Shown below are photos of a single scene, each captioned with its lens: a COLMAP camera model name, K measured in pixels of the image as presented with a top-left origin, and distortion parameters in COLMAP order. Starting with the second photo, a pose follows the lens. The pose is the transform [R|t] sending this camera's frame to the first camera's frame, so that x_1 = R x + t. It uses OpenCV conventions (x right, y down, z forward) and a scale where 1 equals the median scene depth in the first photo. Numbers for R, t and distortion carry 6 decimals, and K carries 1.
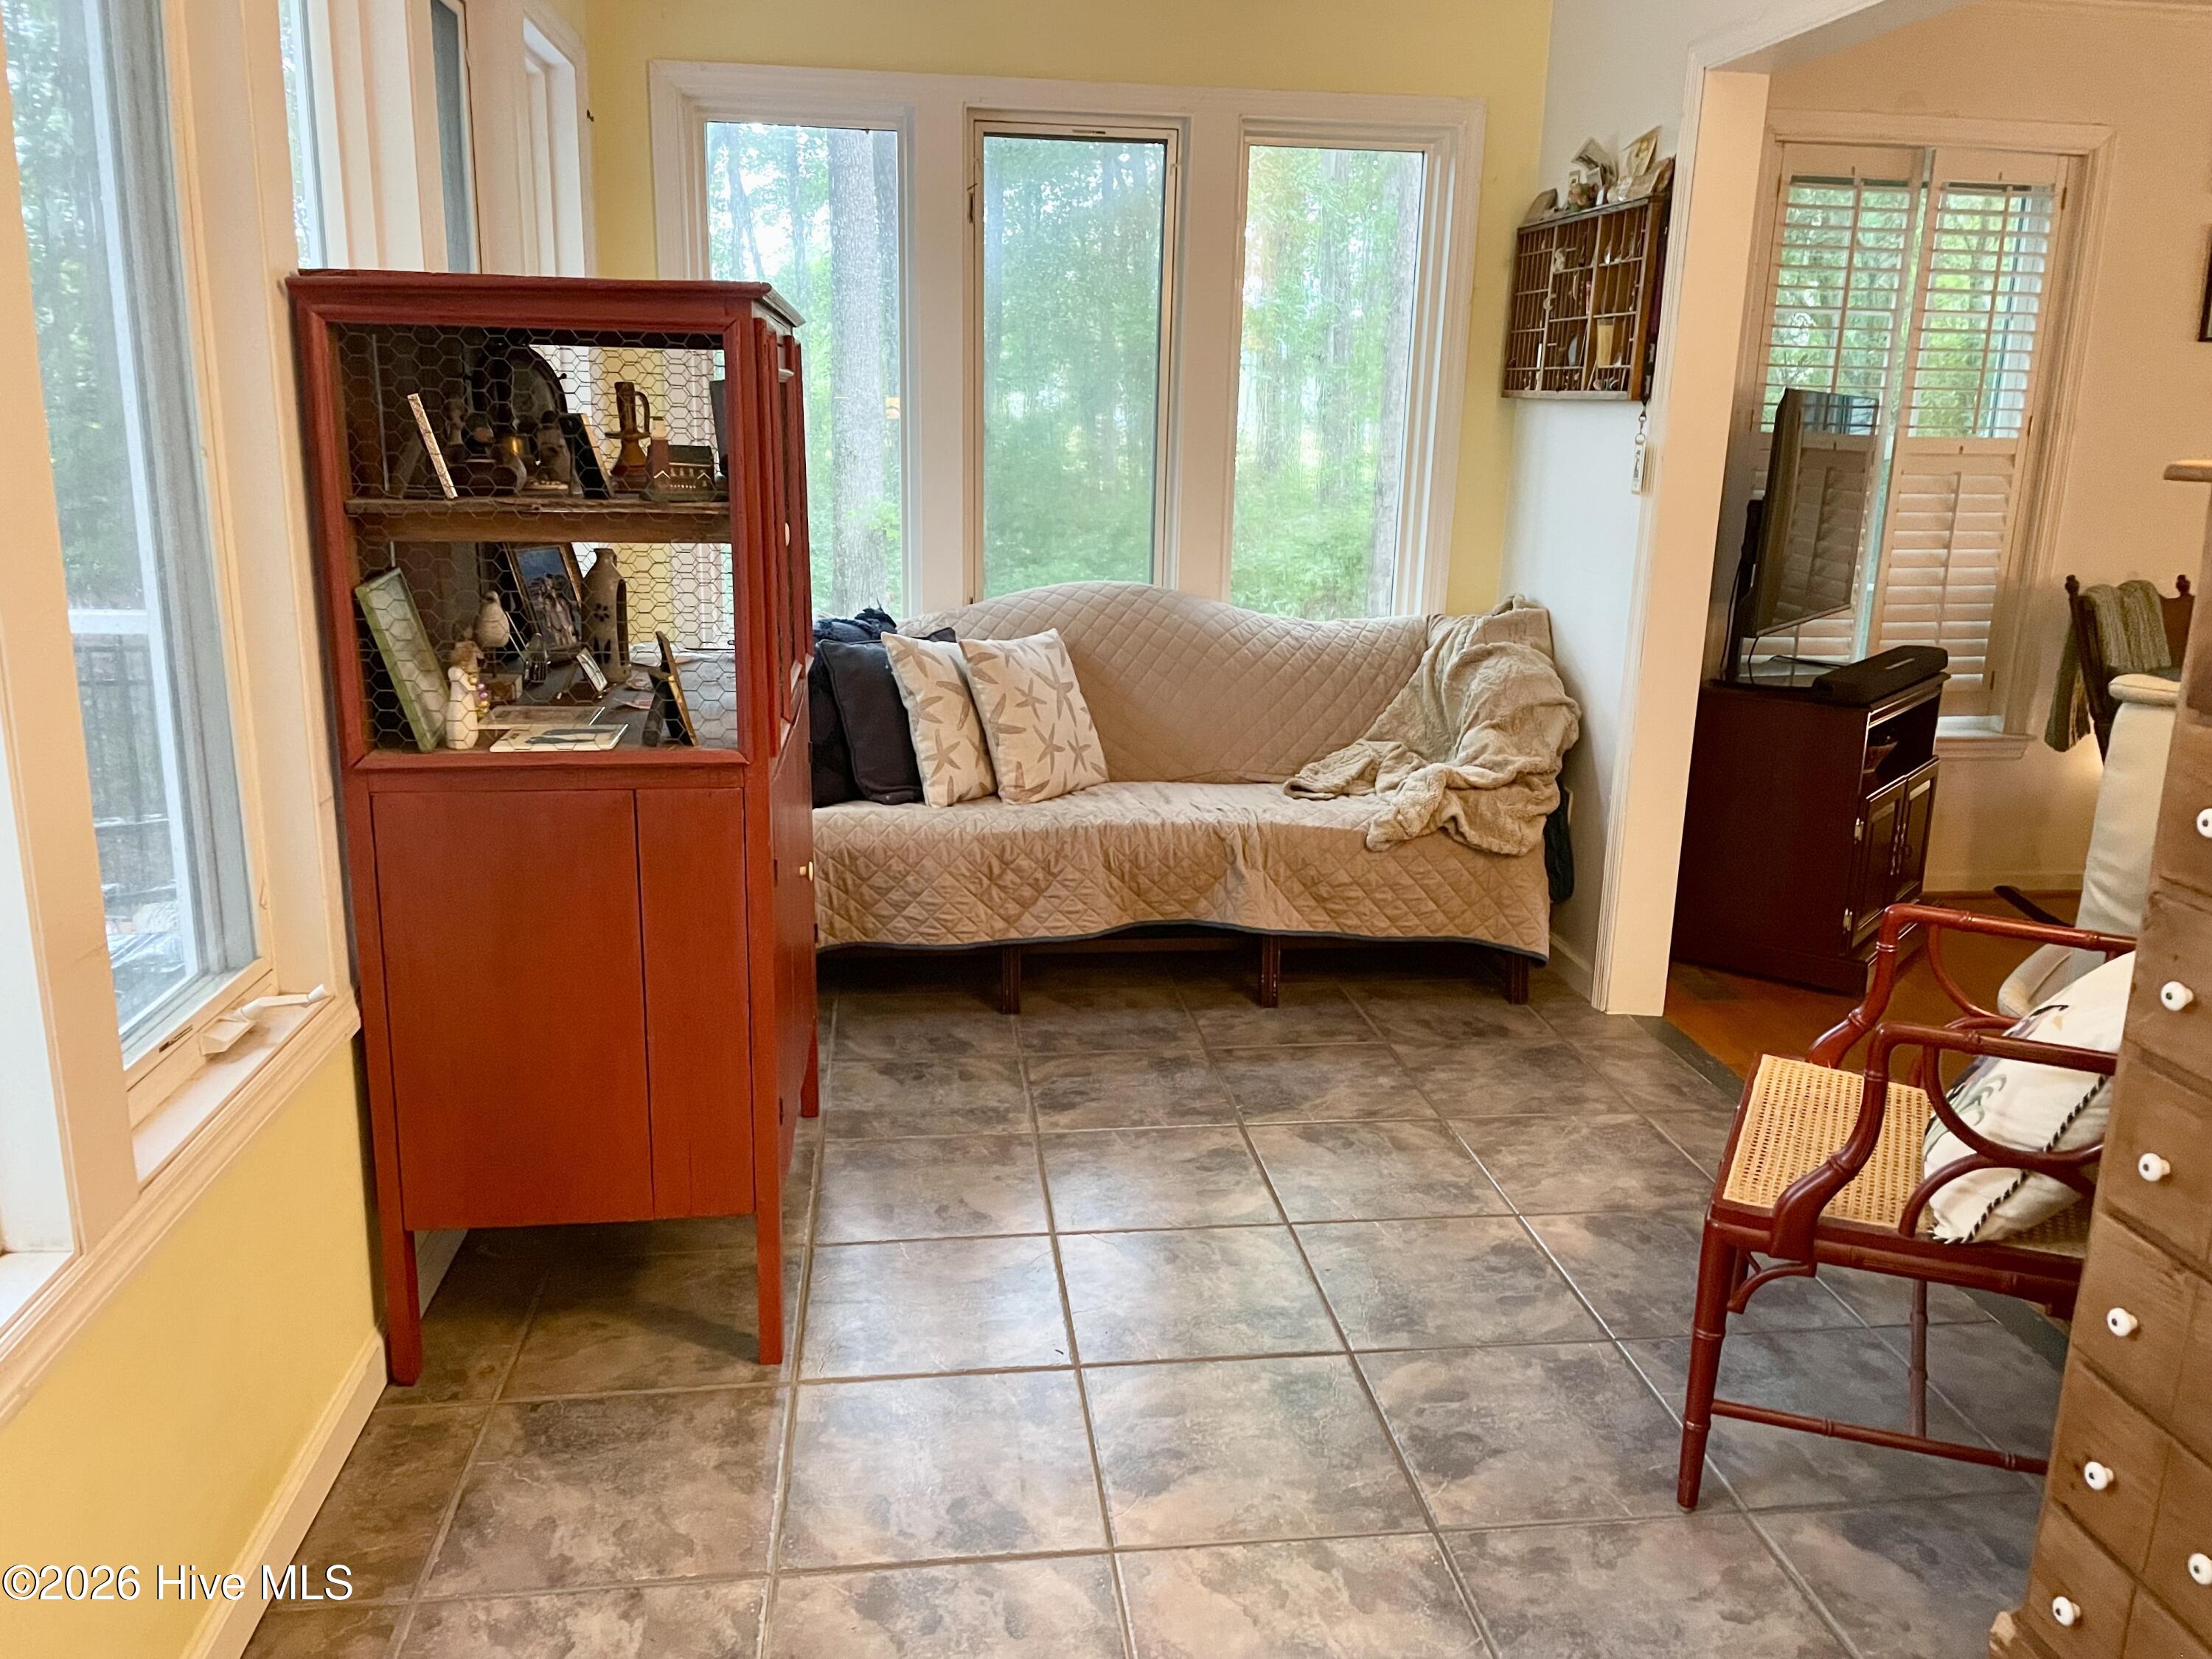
lens RADIAL K [[1683.3, 0, 1116.2], [0, 1683.3, 820.5], [0, 0, 1]] dist [0.089134, 0.004140]
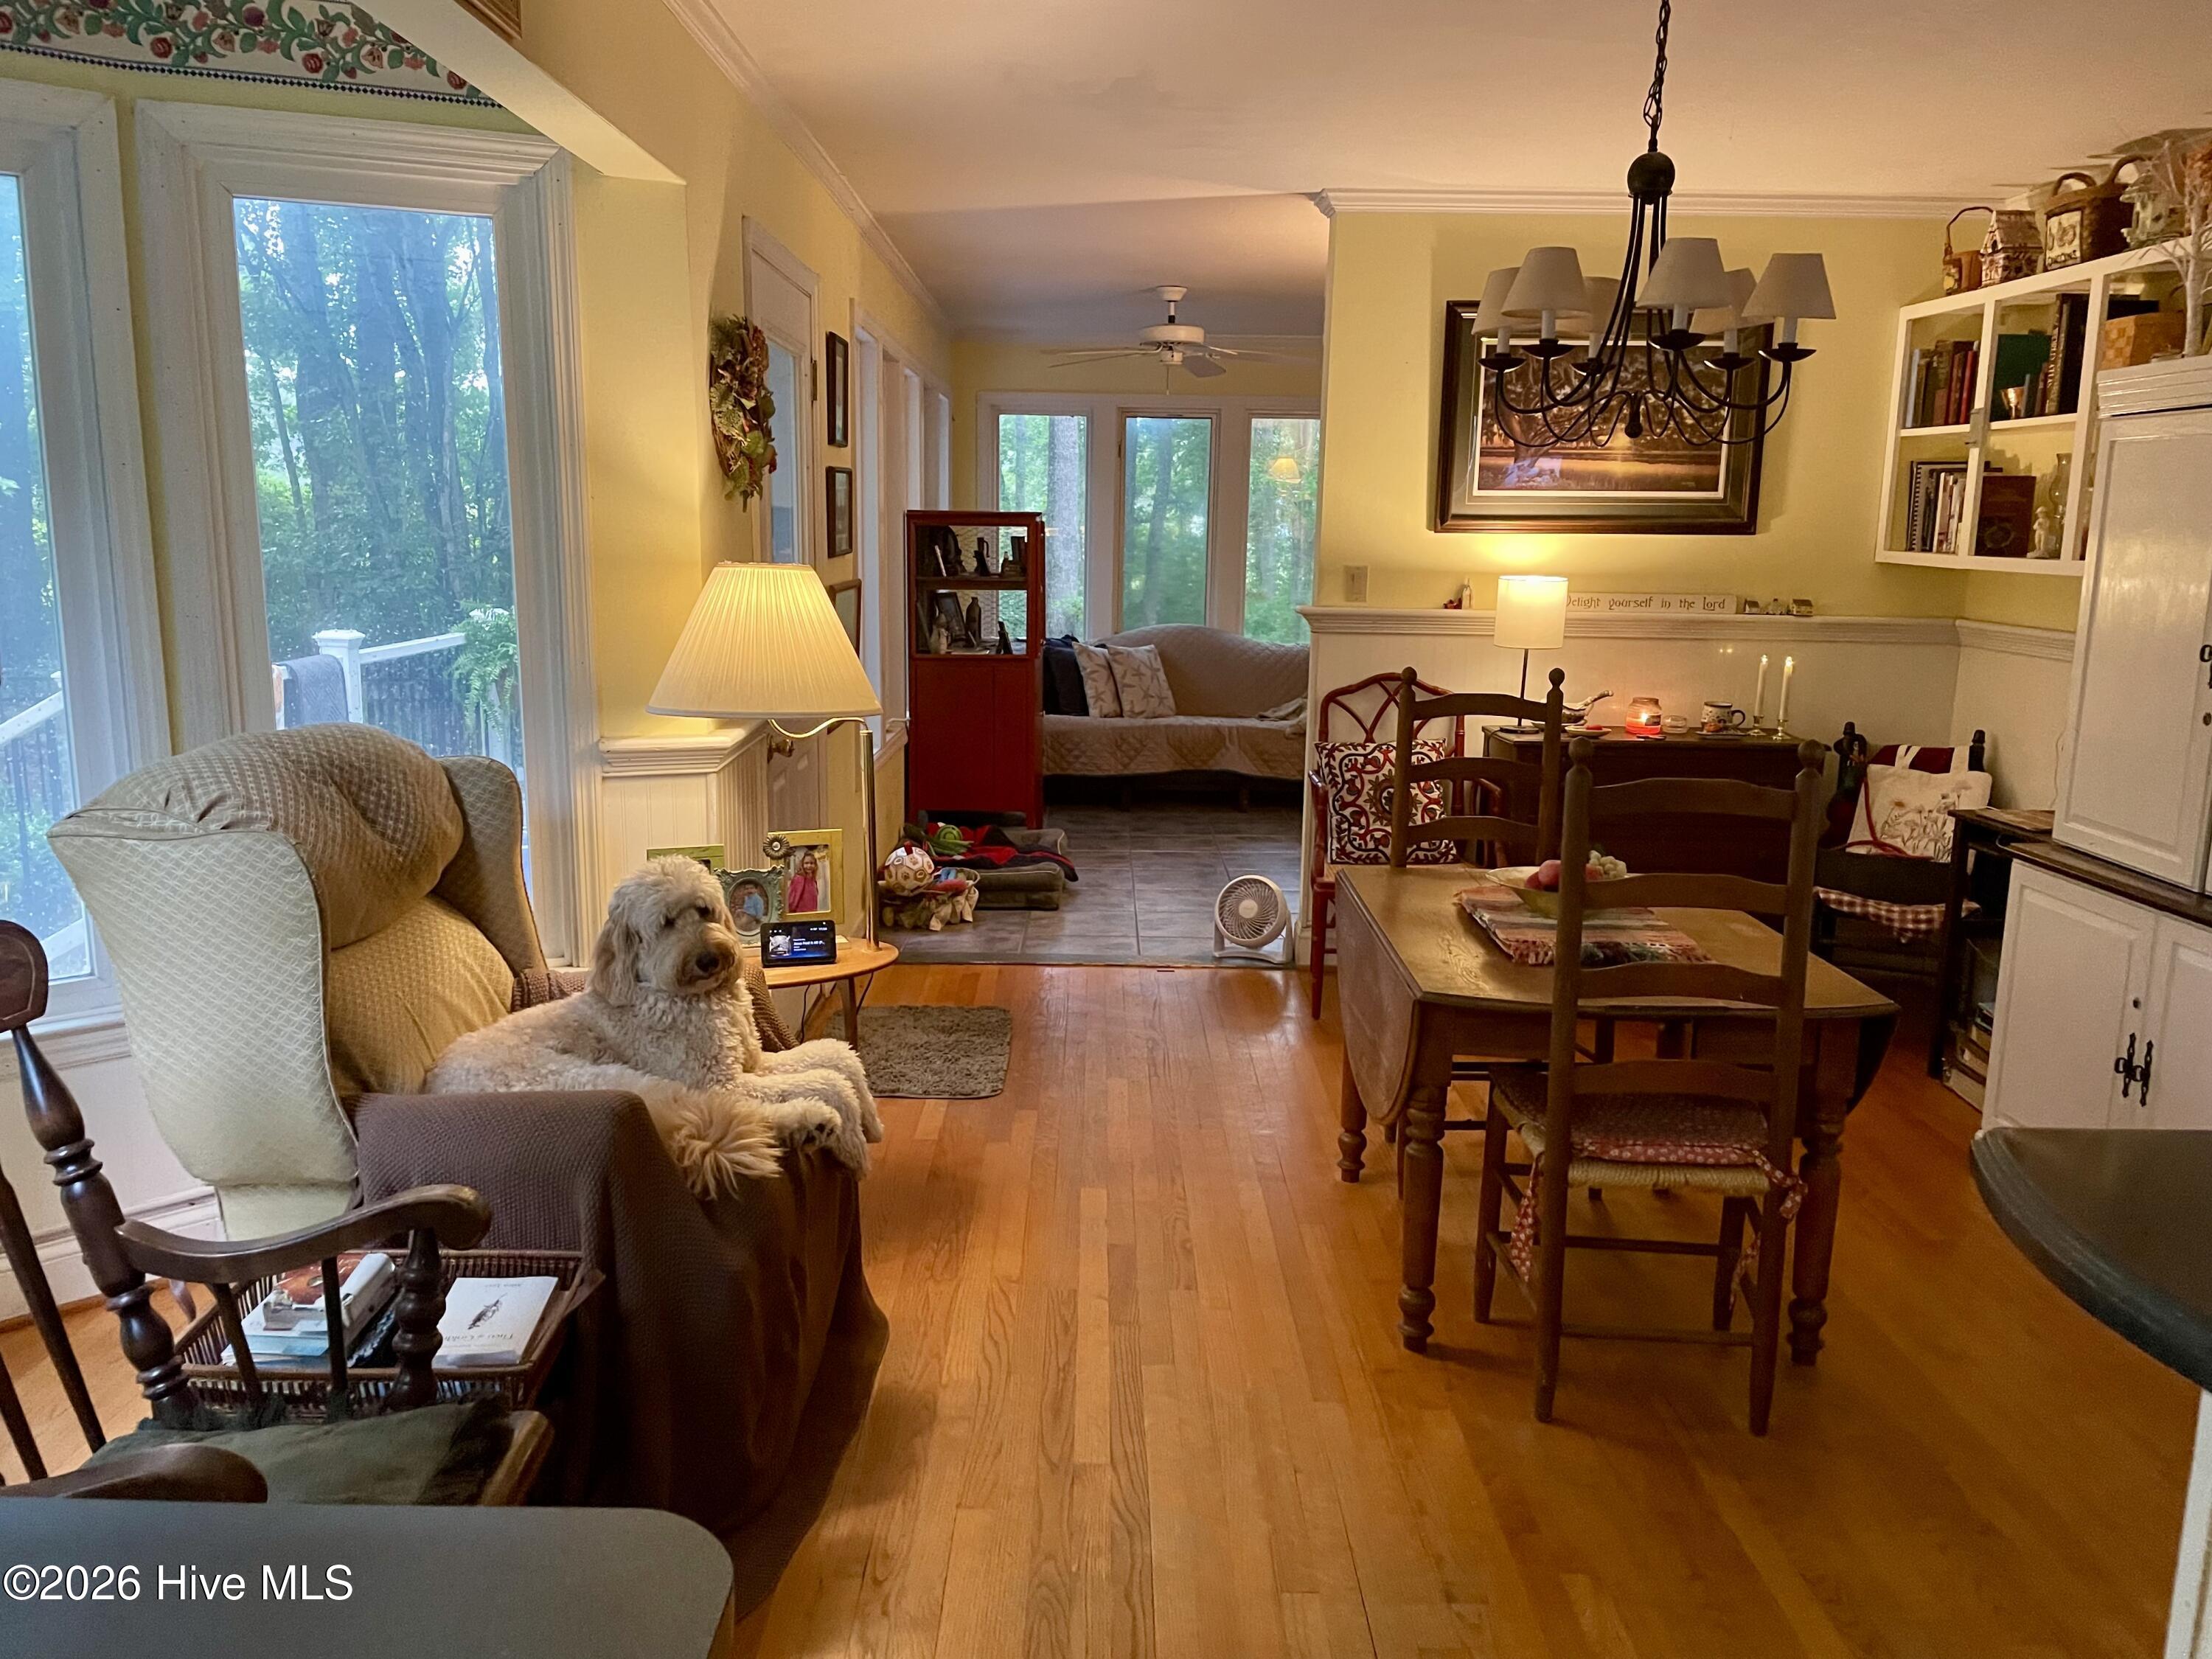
lens RADIAL K [[1683.3, 0, 1105.5], [0, 1683.3, 837.9], [0, 0, 1]] dist [0.089134, 0.004140]
pose [[0.992690, 0.015978, -0.119630, 0.178082], [-0.022497, 0.998323, -0.053348, 0.269013], [0.118577, 0.055649, 0.991384, -1.209379]]
